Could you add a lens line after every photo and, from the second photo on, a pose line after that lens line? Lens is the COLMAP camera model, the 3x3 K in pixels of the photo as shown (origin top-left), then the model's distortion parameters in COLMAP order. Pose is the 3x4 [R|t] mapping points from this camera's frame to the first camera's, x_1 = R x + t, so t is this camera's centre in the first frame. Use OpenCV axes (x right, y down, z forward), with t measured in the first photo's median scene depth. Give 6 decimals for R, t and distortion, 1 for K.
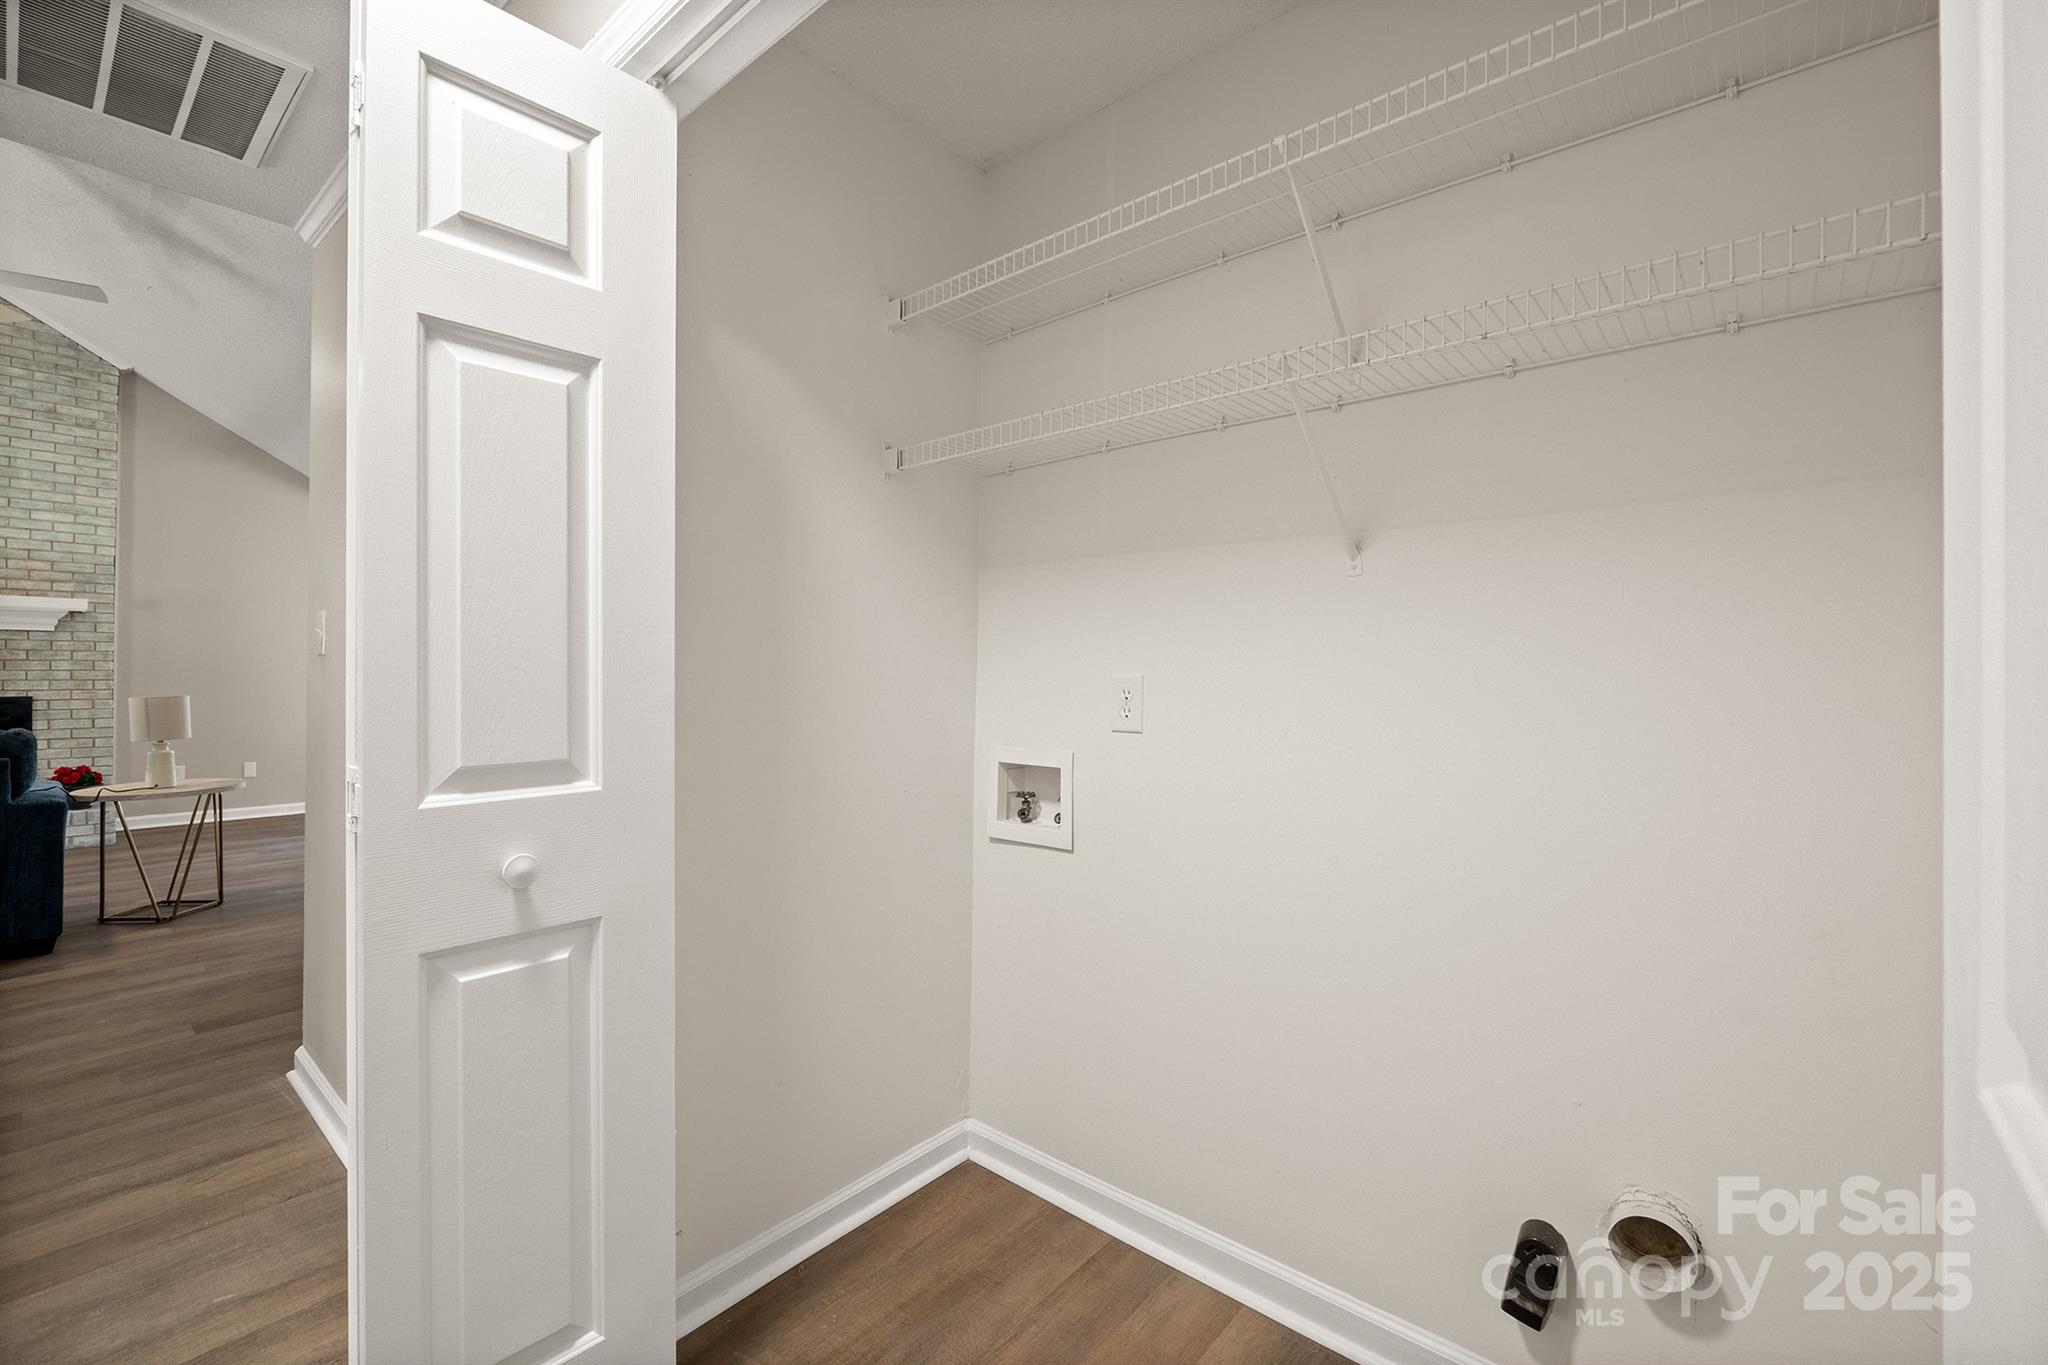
lens RADIAL K [[859.4, 0, 1030.4], [0, 859.4, 670.1], [0, 0, 1]] dist [-0.003583, -0.000315]
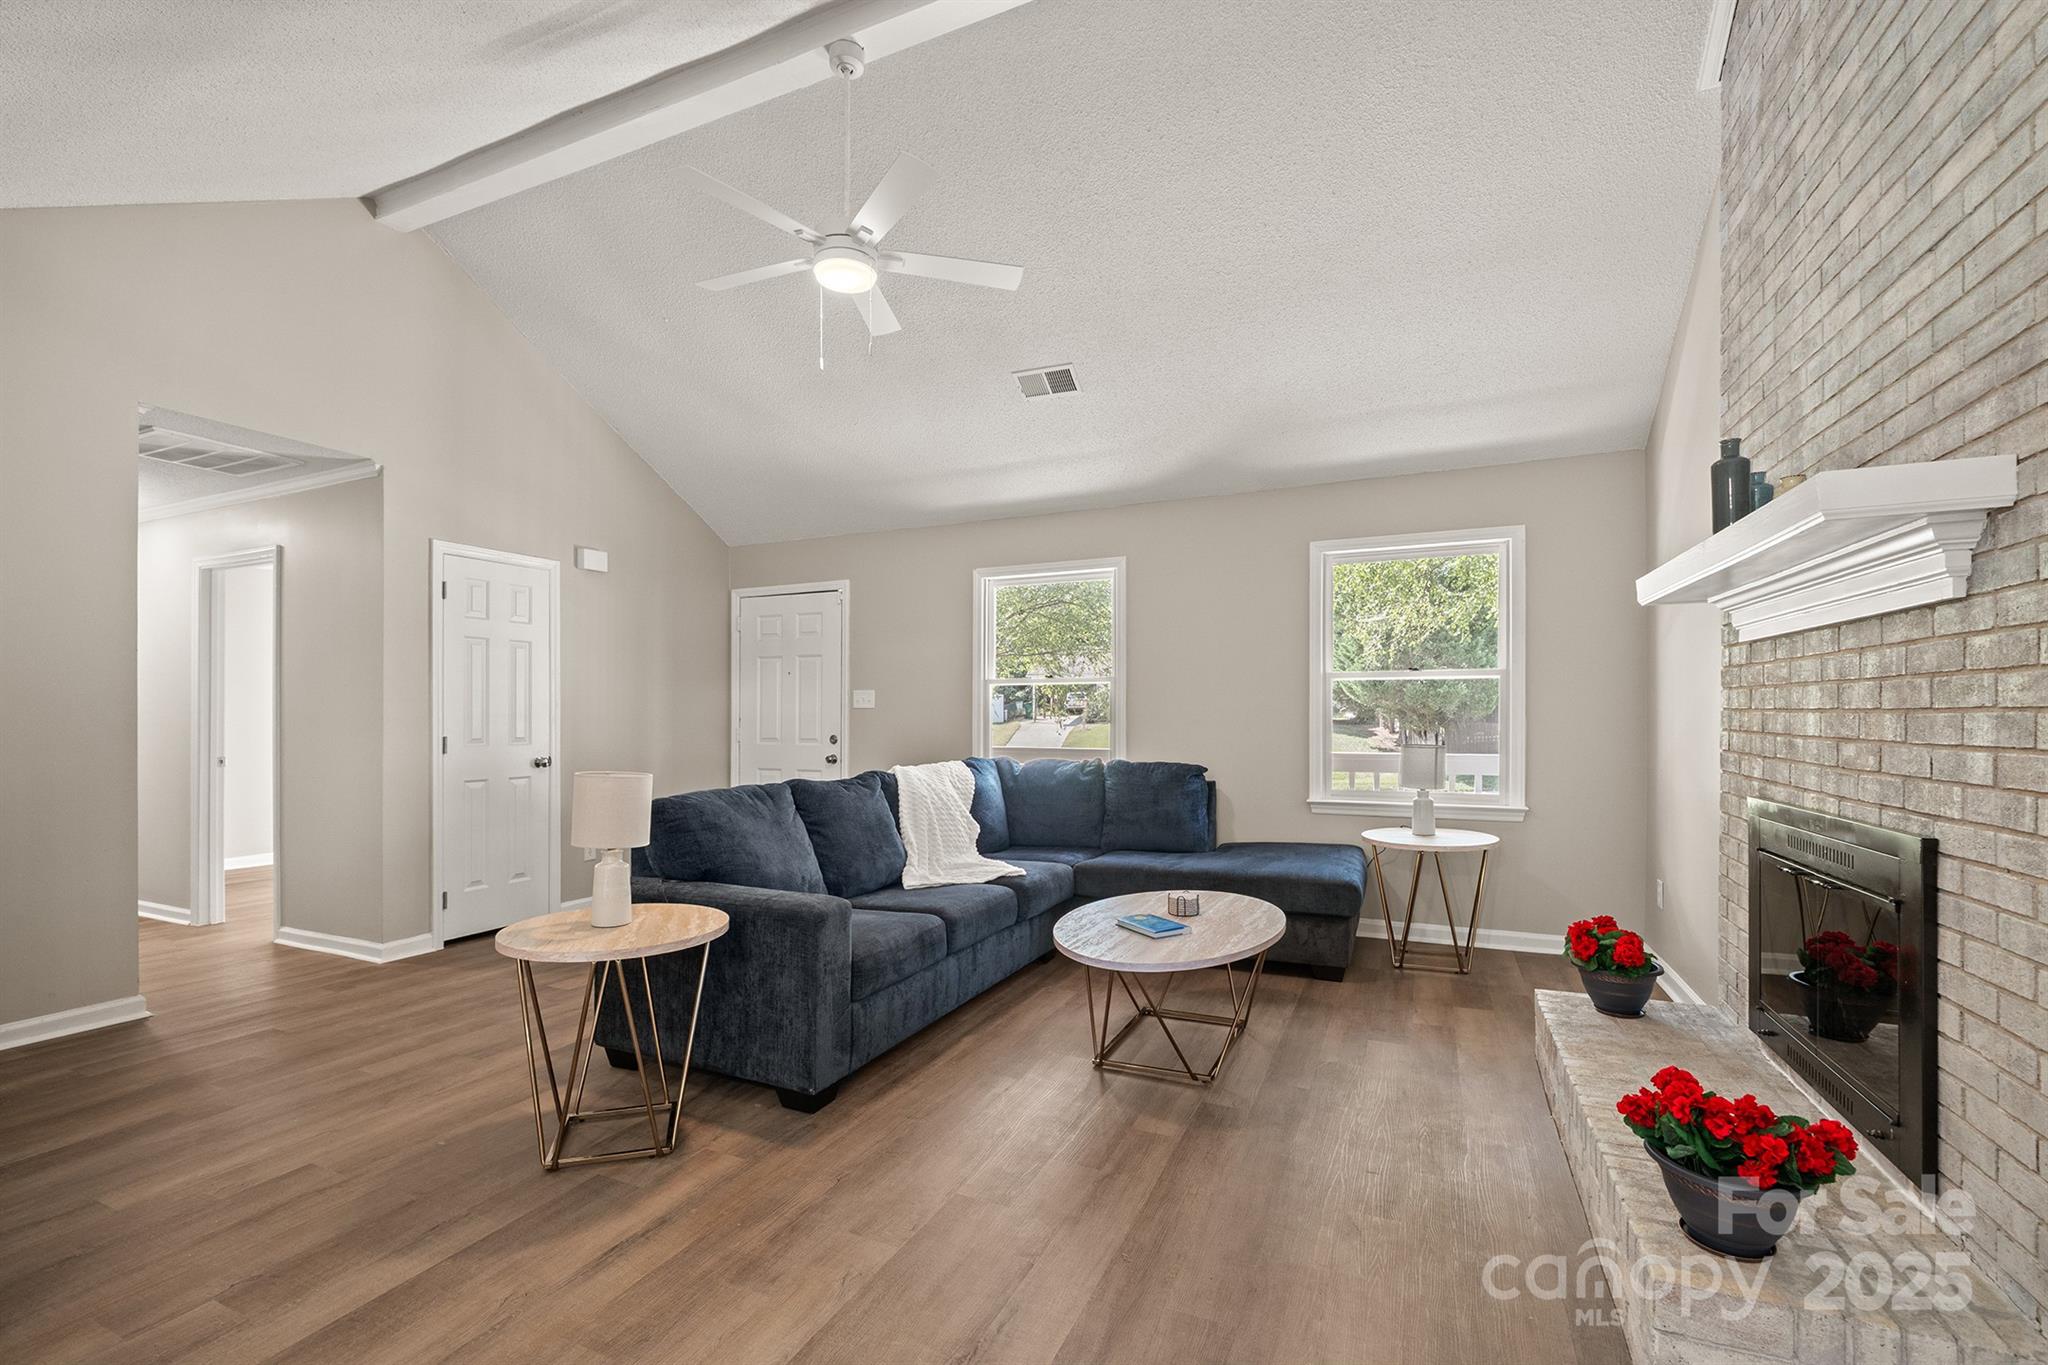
lens RADIAL K [[871.0, 0, 1030.0], [0, 871.0, 713.9], [0, 0, 1]] dist [-0.002421, -0.000338]
pose [[-0.960976, -0.000623, -0.276632, -0.786635], [0.000408, 0.999993, -0.003672, -0.009176], [0.276633, -0.003641, -0.960969, 1.166013]]
